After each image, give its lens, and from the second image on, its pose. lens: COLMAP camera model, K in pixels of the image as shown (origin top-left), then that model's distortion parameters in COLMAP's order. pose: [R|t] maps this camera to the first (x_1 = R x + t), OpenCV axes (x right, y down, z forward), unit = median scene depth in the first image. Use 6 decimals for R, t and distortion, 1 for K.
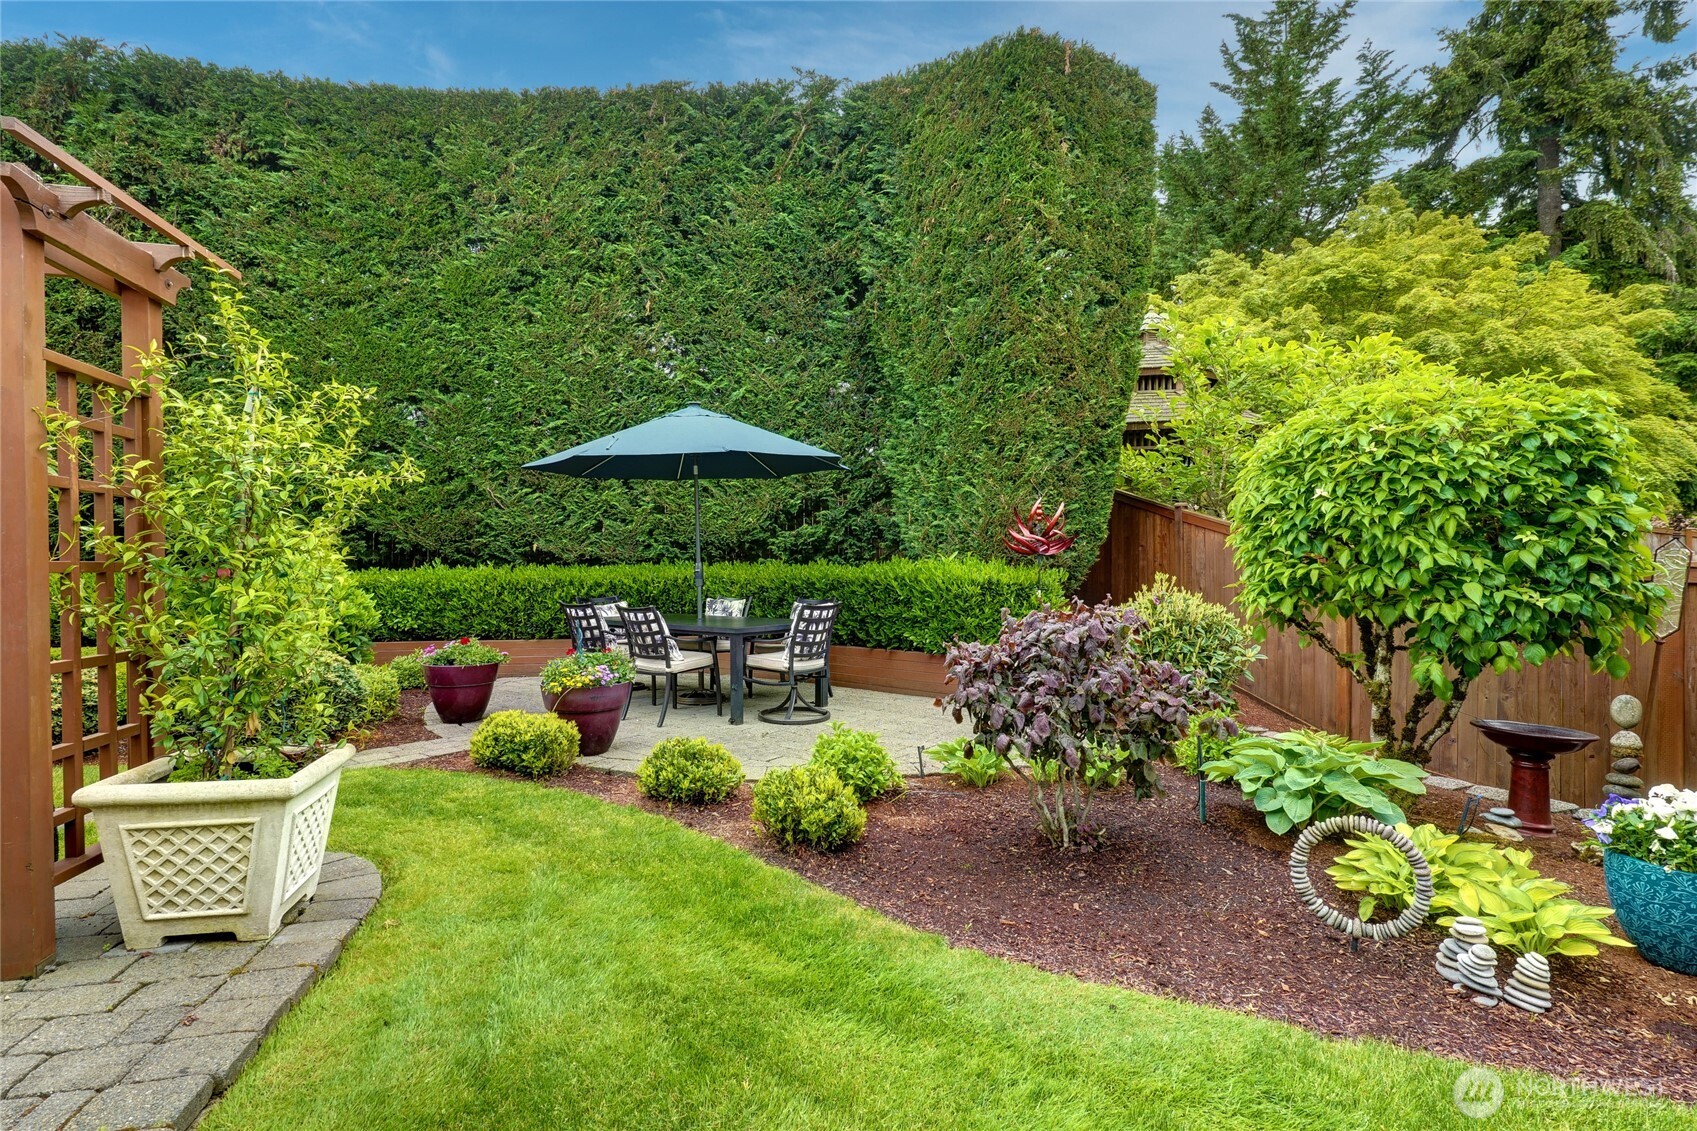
lens RADIAL K [[778.3, 0, 848.5], [0, 778.3, 565.5], [0, 0, 1]] dist [-0.023244, 0.005211]
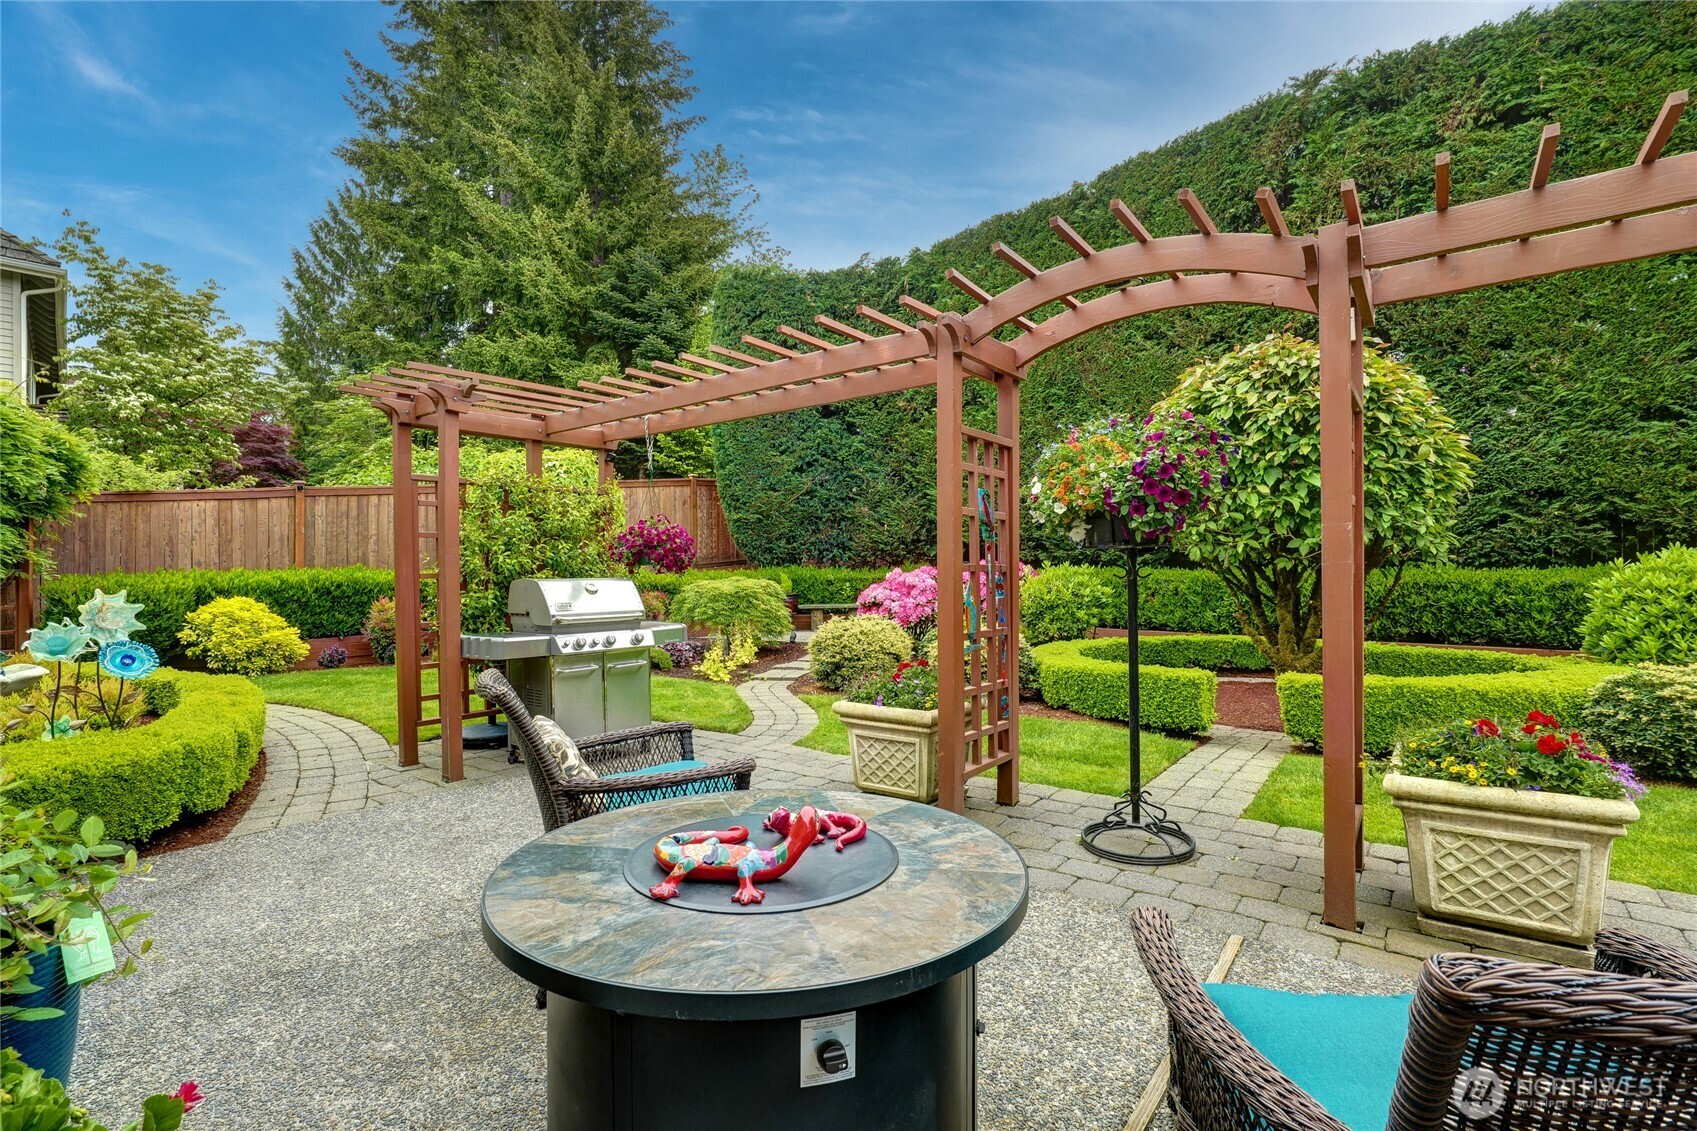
lens RADIAL K [[778.3, 0, 848.5], [0, 778.3, 565.5], [0, 0, 1]] dist [-0.023244, 0.005211]
pose [[0.608919, -0.001816, -0.793230, -0.496793], [0.006534, 0.999975, 0.002726, -0.002624], [0.793205, -0.006843, 0.608916, -0.168053]]
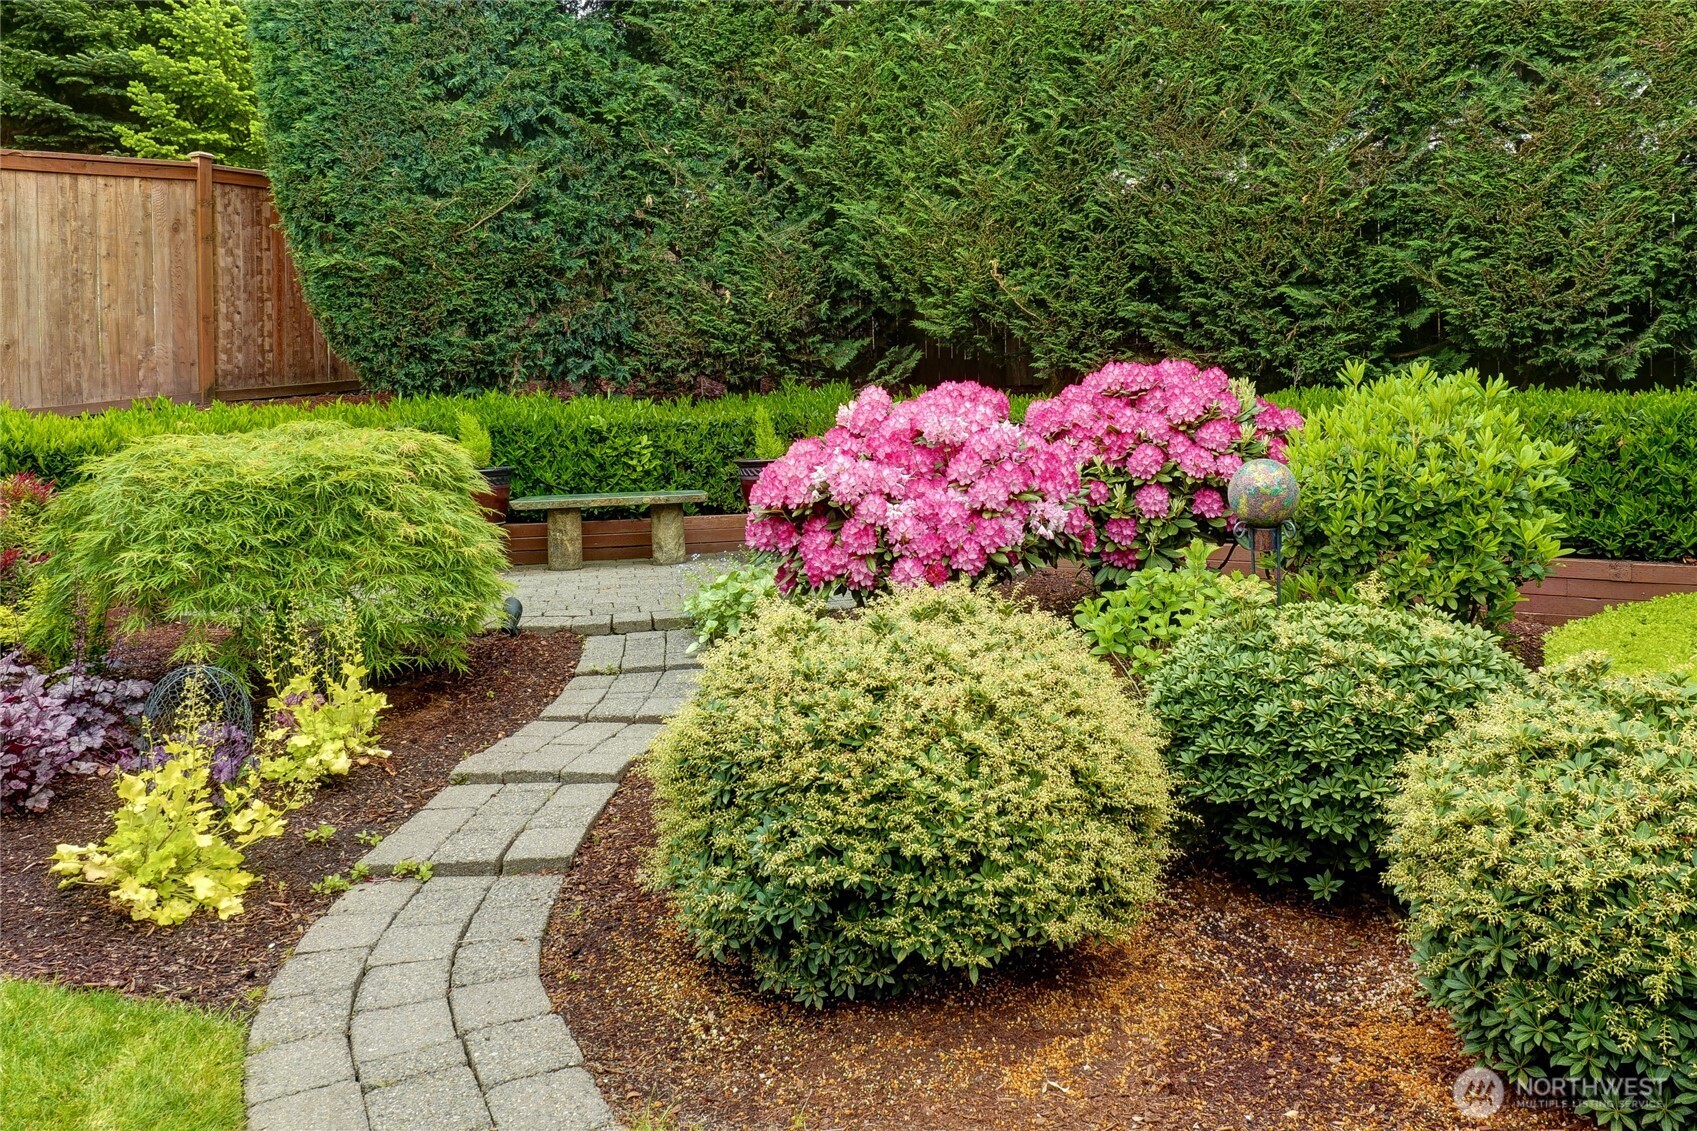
lens RADIAL K [[1240.0, 0, 891.0], [0, 1240.0, 420.8], [0, 0, 1]] dist [0.000478, -0.000976]
pose [[0.795875, 0.002139, -0.605457, -0.994686], [0.011664, 0.999754, 0.018865, 0.008642], [0.605348, -0.022076, 0.795655, 0.132443]]
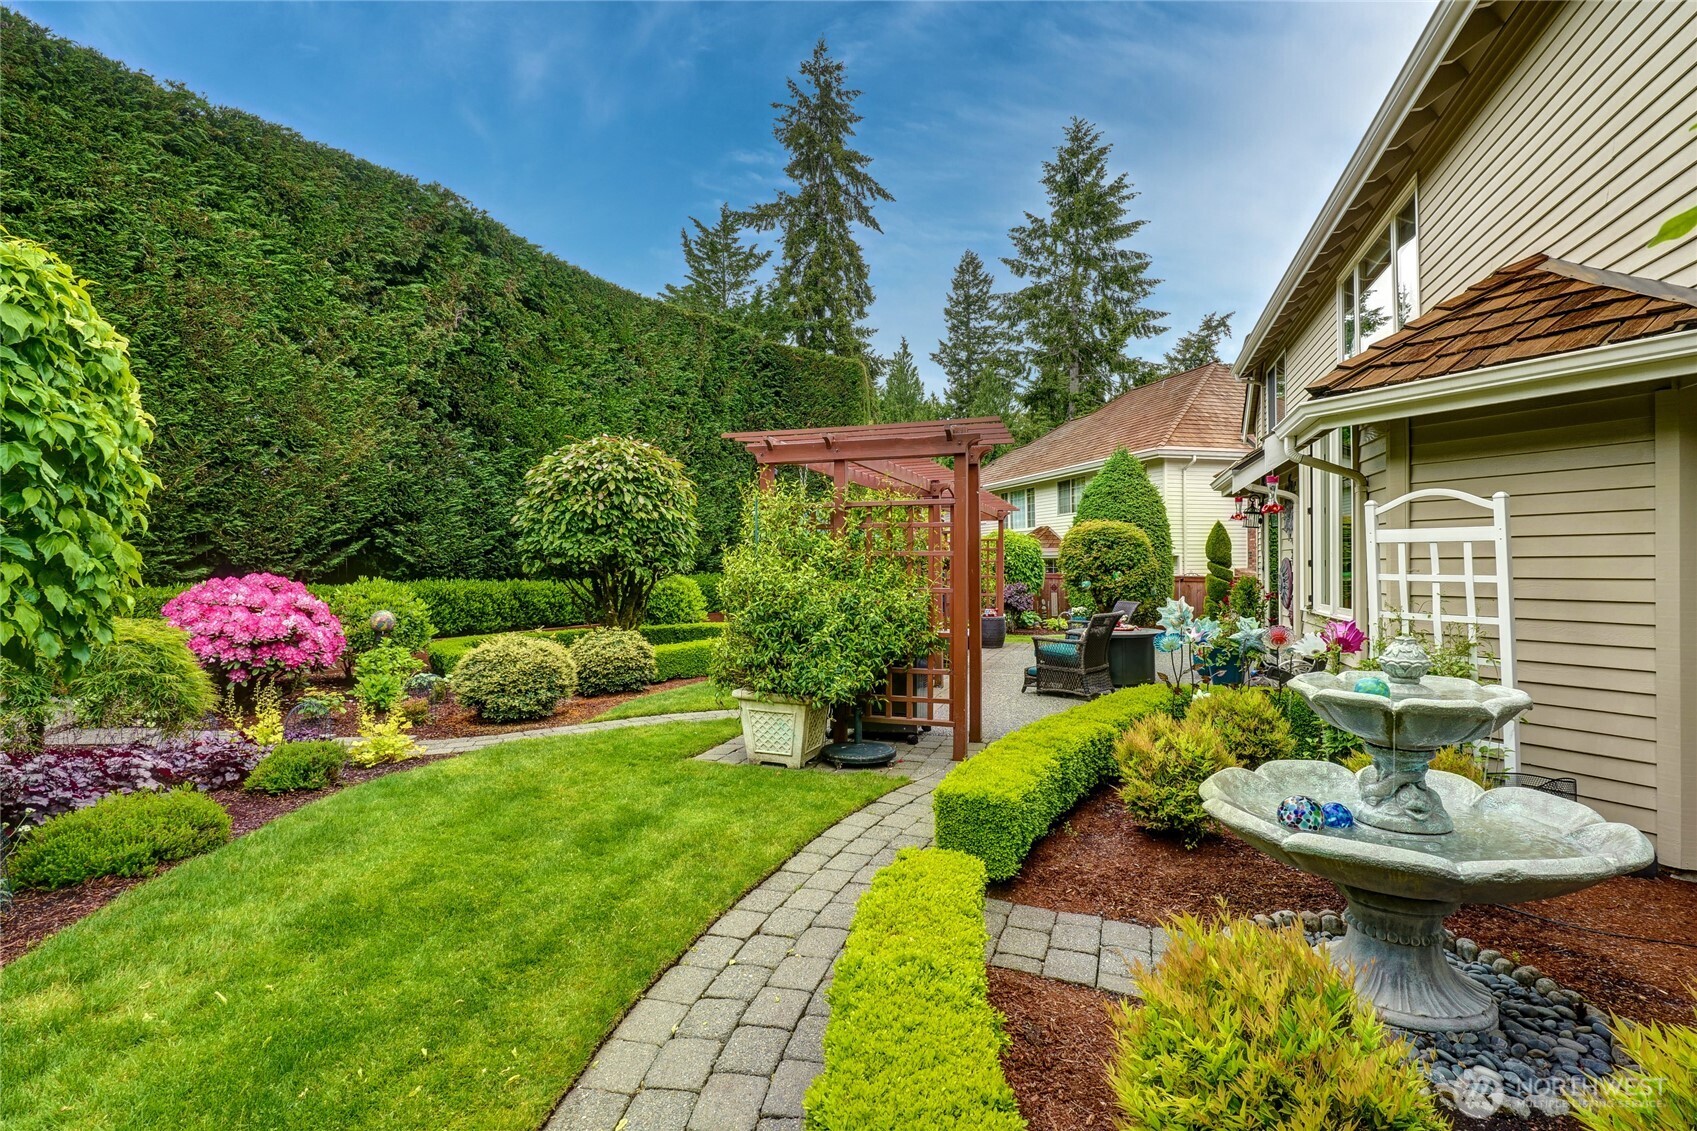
lens RADIAL K [[822.9, 0, 848.5], [0, 822.9, 565.5], [0, 0, 1]] dist [-0.001395, -0.000198]
pose [[0.550312, 0.005069, 0.834944, -1.668548], [-0.000770, 0.999984, -0.005563, -0.012232], [-0.834959, 0.002418, 0.550307, -0.368381]]
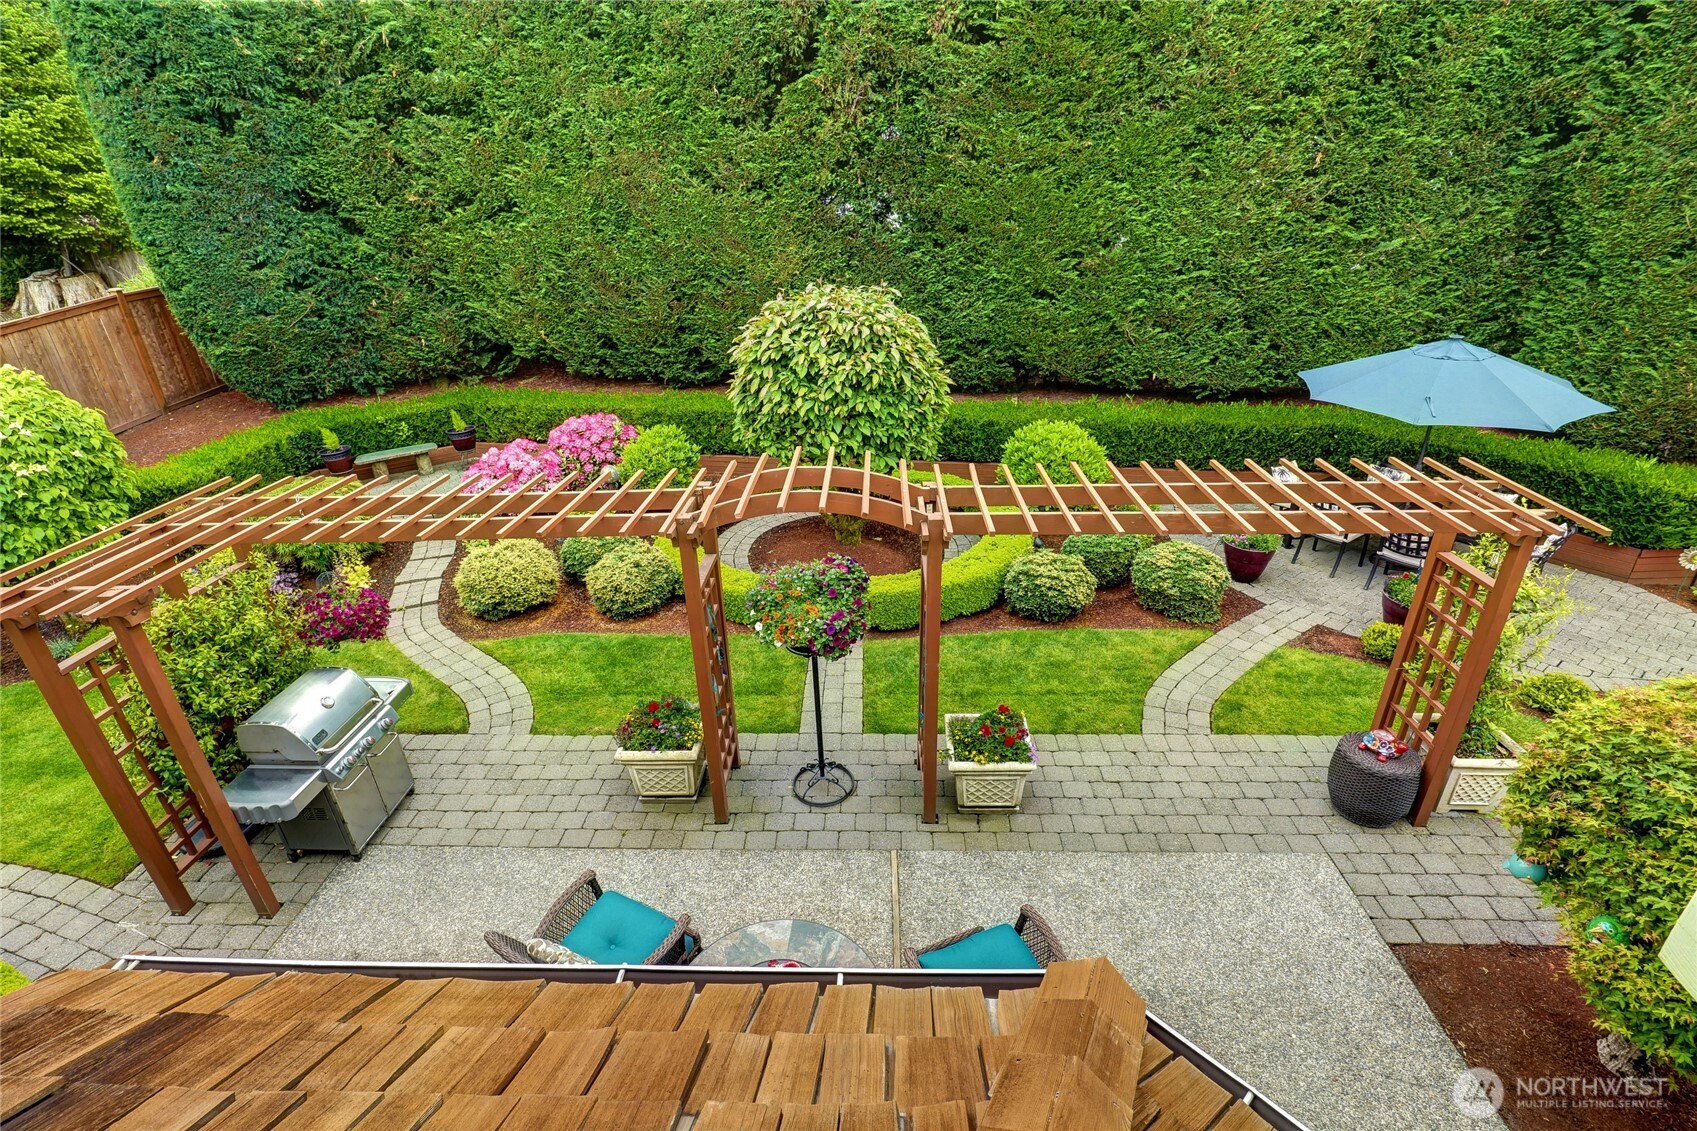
lens RADIAL K [[778.3, 0, 848.5], [0, 778.3, 565.5], [0, 0, 1]] dist [-0.023244, 0.005211]
pose [[0.955103, 0.105677, -0.276787, -0.523536], [0.024938, 0.902234, 0.430526, -0.304505], [0.295223, -0.418099, 0.859090, -0.307764]]
